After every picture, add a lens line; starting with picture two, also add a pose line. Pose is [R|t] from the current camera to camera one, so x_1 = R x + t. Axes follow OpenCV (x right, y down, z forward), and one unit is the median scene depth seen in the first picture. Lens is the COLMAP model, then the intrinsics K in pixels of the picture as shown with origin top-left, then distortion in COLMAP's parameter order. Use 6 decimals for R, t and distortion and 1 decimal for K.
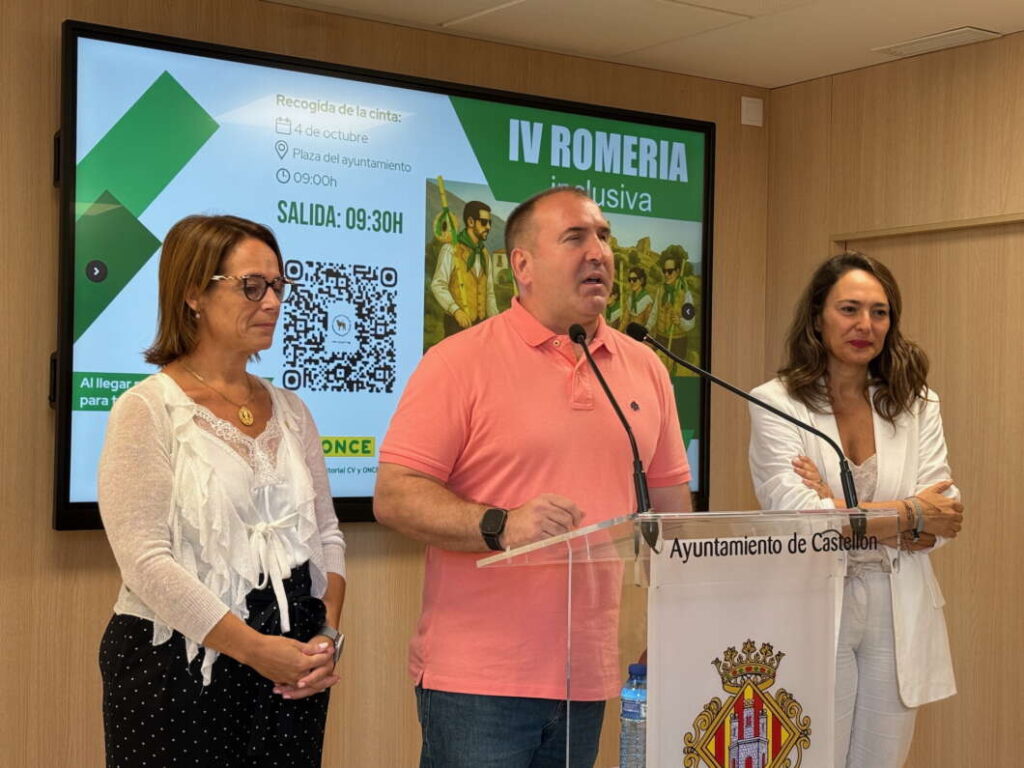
lens RADIAL K [[1592.1, 0, 512.0], [0, 1592.1, 384.0], [0, 0, 1]] dist [0.149927, -0.037048]
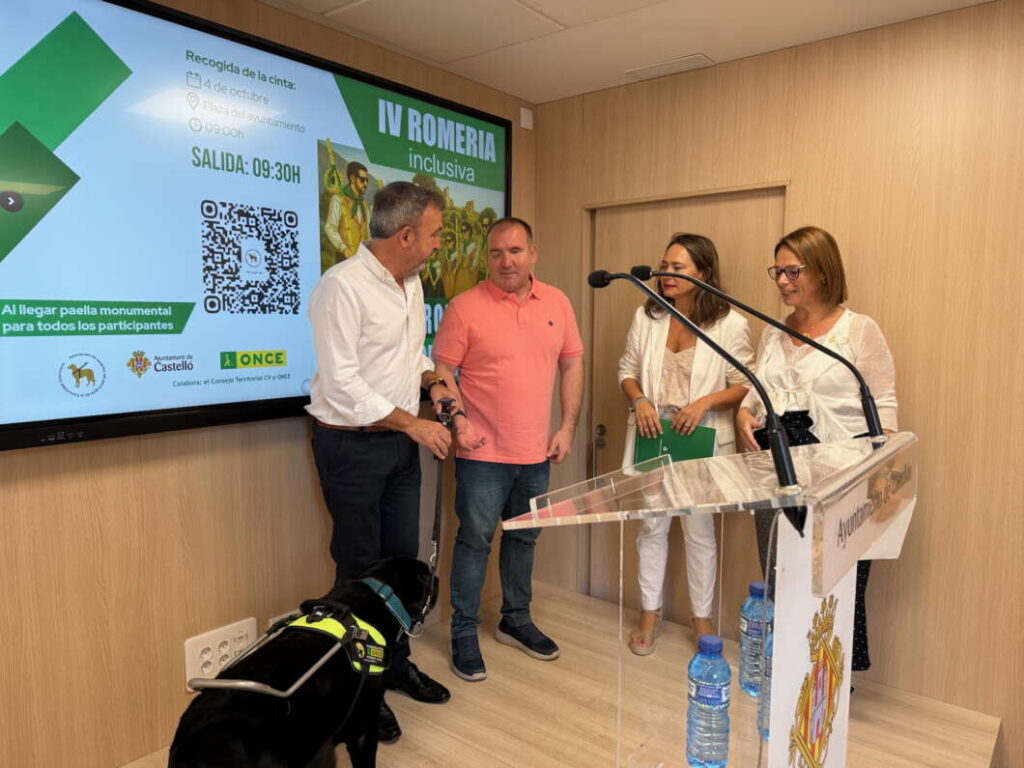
lens RADIAL K [[753.5, 0, 512.0], [0, 753.5, 384.0], [0, 0, 1]] dist [0.127497, -0.231176]
pose [[0.963604, -0.036759, 0.264795, -0.075111], [0.008741, 0.994304, 0.106218, -0.001967], [-0.267191, -0.100038, 0.958437, 0.387329]]
